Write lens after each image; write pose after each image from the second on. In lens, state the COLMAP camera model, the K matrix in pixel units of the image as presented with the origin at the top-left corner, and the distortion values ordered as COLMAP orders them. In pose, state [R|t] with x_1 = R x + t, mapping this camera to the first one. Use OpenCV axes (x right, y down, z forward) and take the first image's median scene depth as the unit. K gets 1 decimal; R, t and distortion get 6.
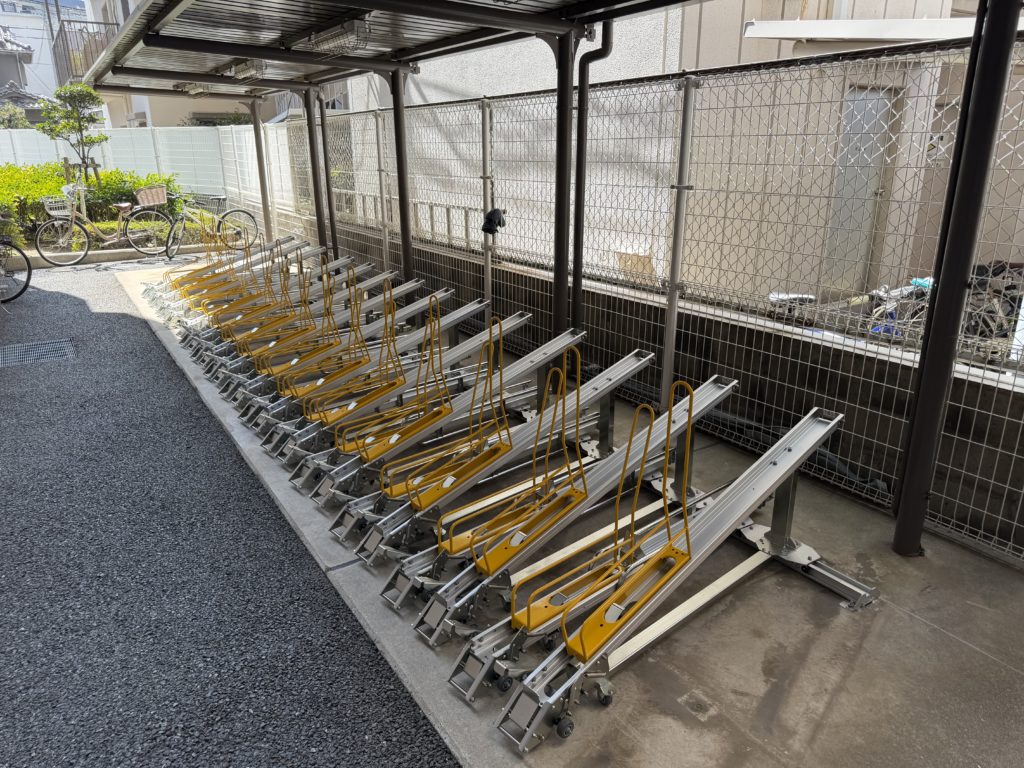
lens RADIAL K [[717.0, 0, 514.1], [0, 717.0, 385.2], [0, 0, 1]] dist [-0.002118, -0.002734]
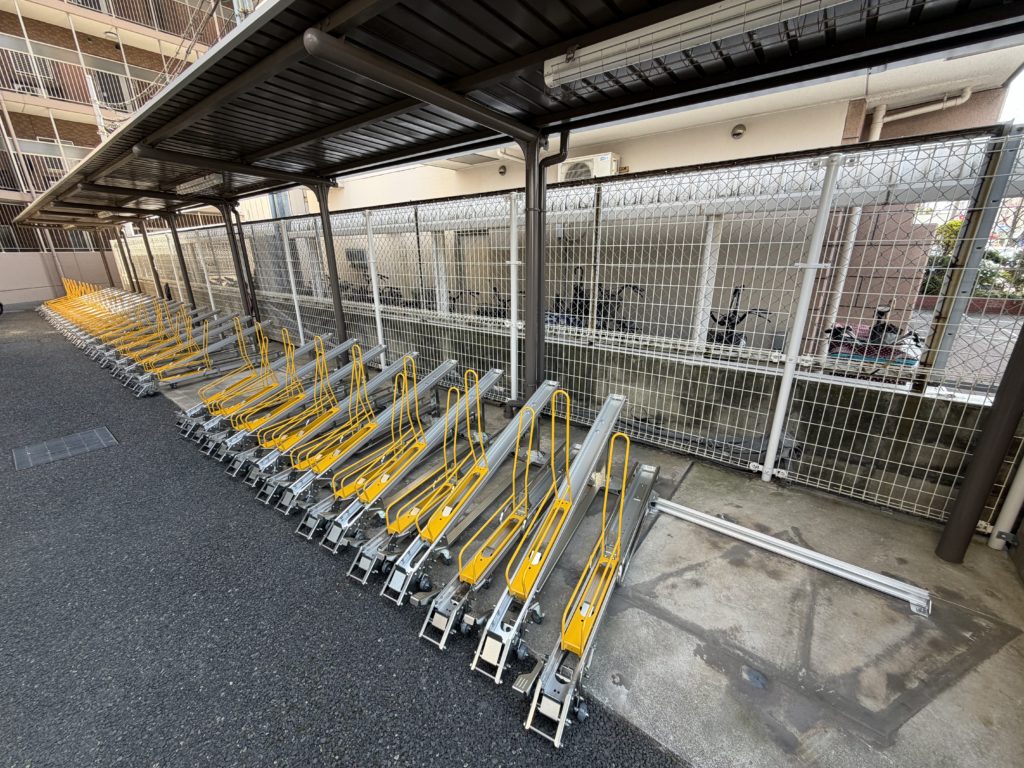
lens RADIAL K [[408.0, 0, 478.8], [0, 408.0, 367.9], [0, 0, 1]] dist [-0.000741, 0.000023]
pose [[0.951649, -0.120174, 0.282704, -0.137311], [0.125017, 0.992154, 0.000916, -0.067247], [-0.280596, 0.034471, 0.959207, 0.206468]]
